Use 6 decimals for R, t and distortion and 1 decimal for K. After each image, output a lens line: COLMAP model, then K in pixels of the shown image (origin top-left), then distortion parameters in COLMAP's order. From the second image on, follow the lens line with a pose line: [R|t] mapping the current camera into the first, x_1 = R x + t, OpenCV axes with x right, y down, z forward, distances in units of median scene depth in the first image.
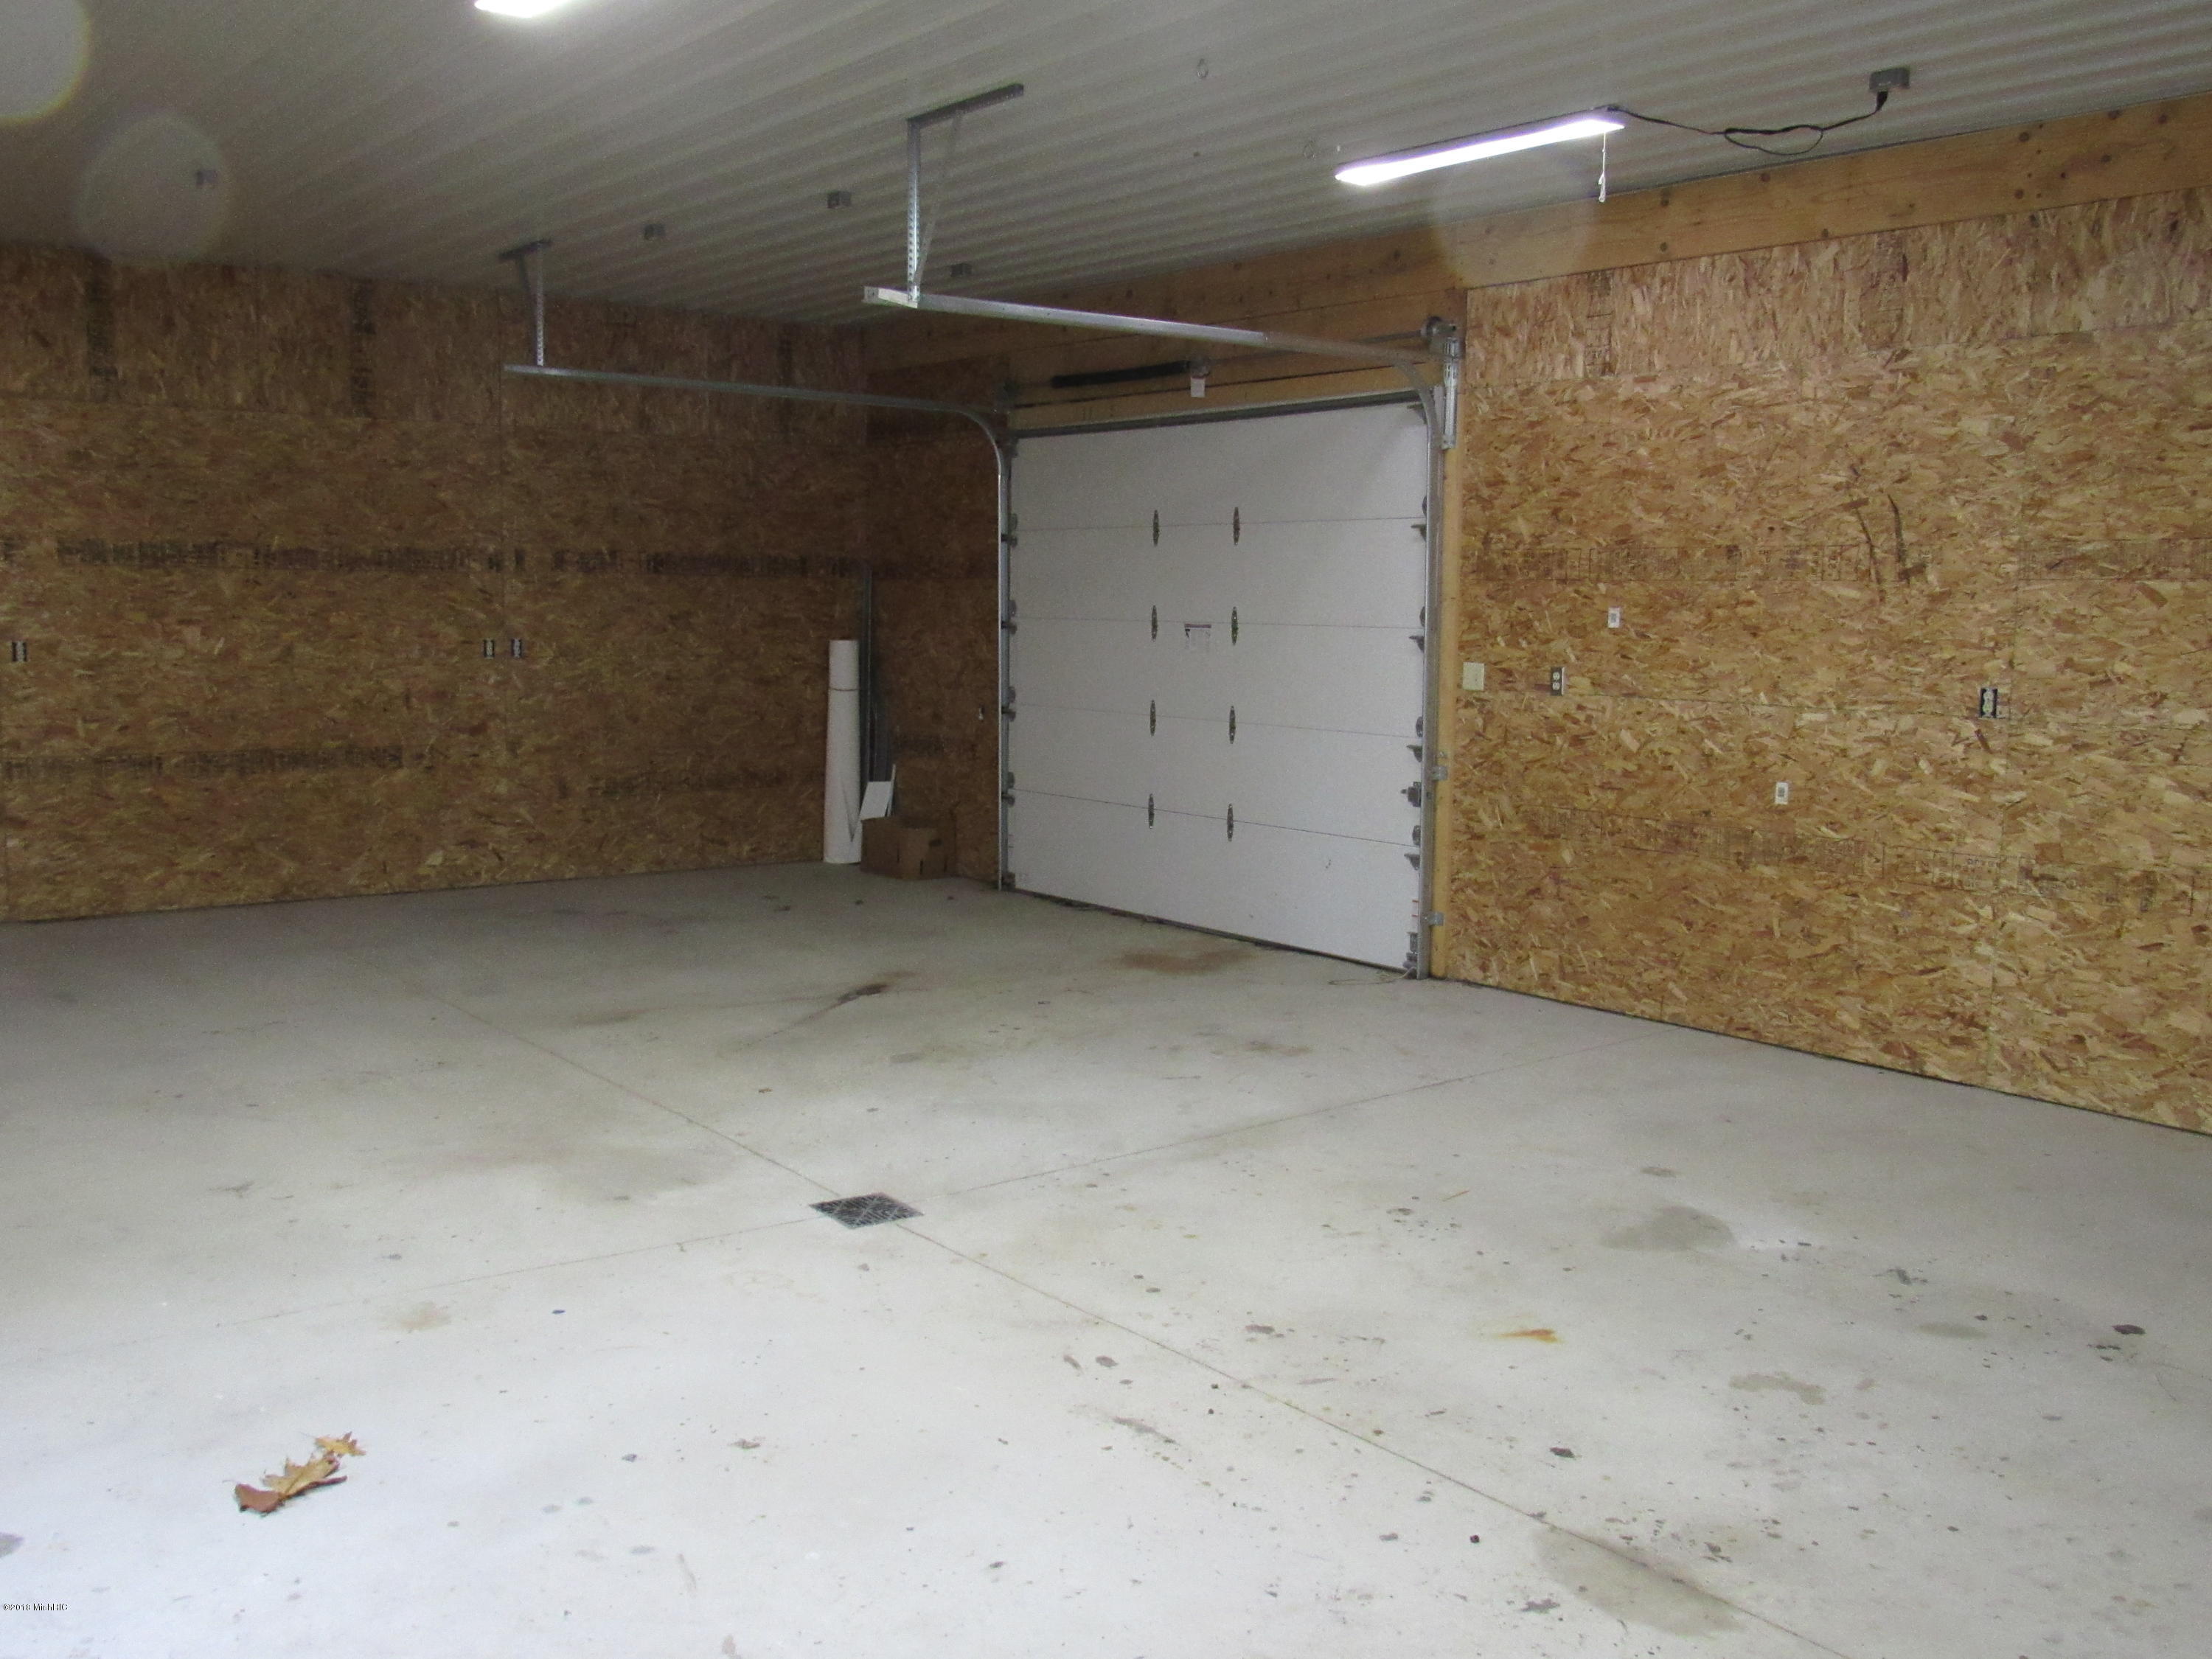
lens RADIAL K [[2017.1, 0, 1097.2], [0, 2017.1, 820.7], [0, 0, 1]] dist [-0.037825, 0.000000]
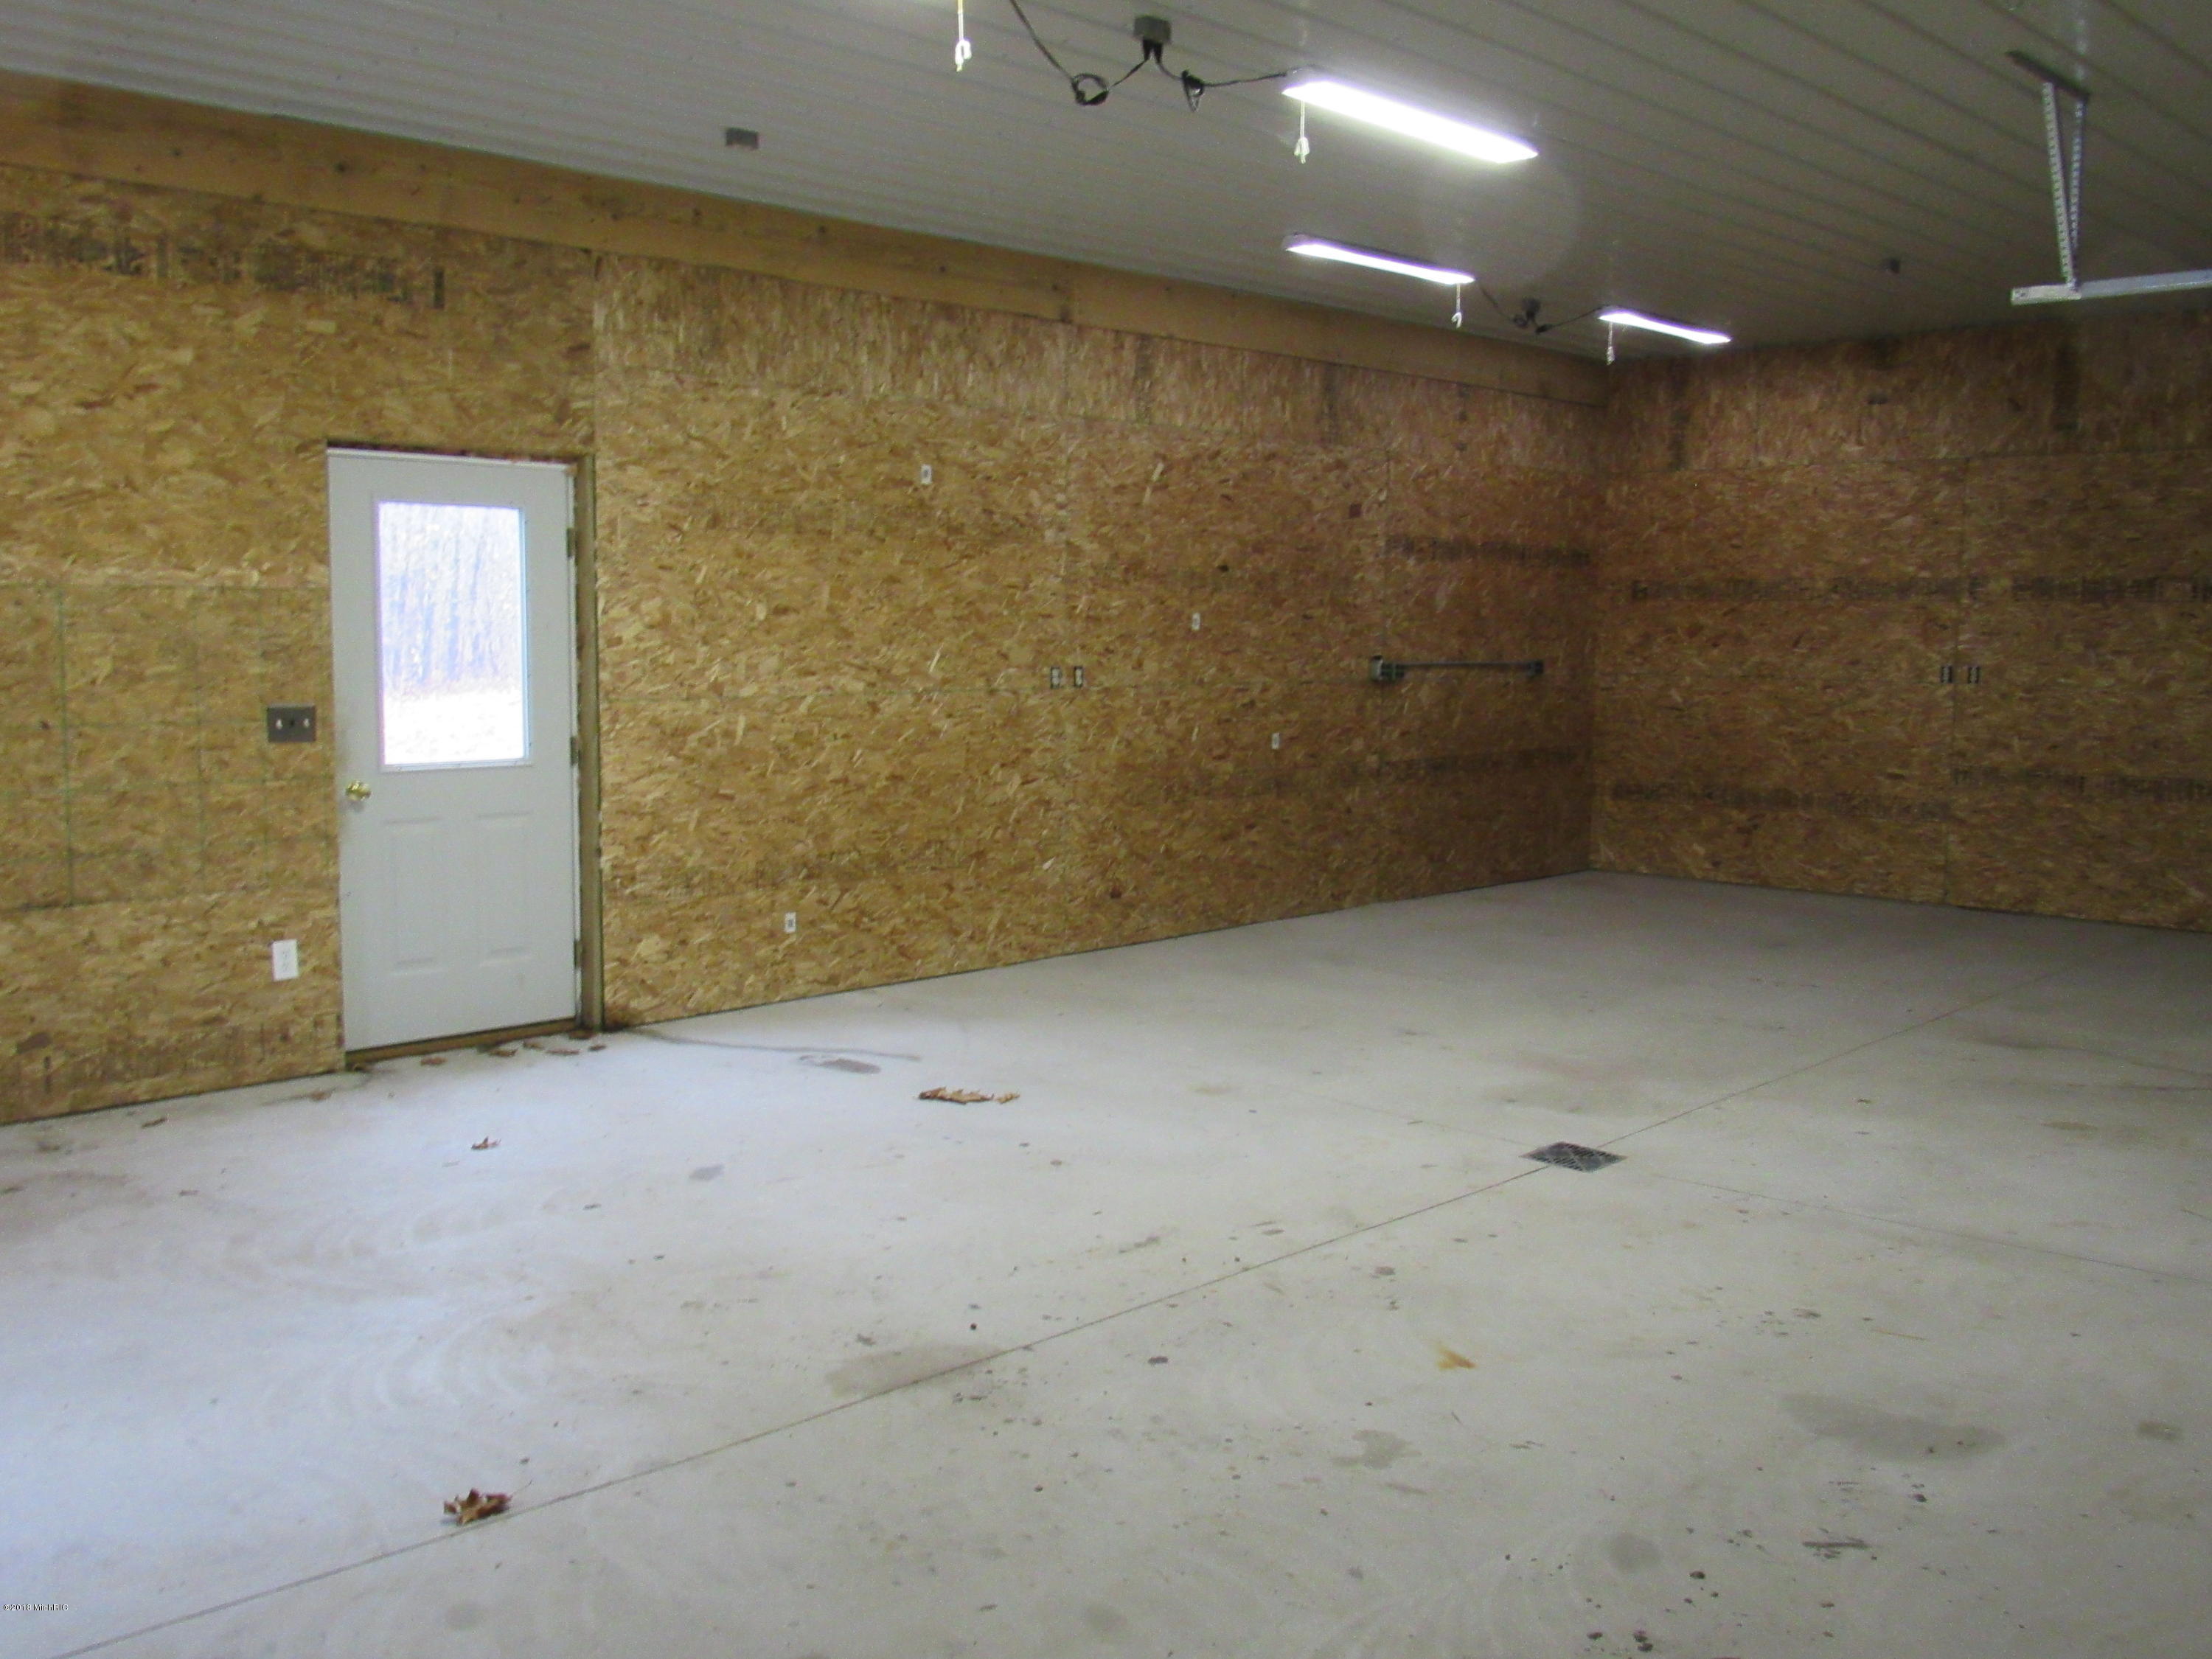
lens RADIAL K [[2017.1, 0, 1096.6], [0, 2017.1, 831.7], [0, 0, 1]] dist [-0.037825, 0.000000]
pose [[0.150712, 0.093897, -0.984108, 0.540078], [-0.117165, 0.990159, 0.076531, -0.023338], [0.981610, 0.103769, 0.160230, 0.315887]]
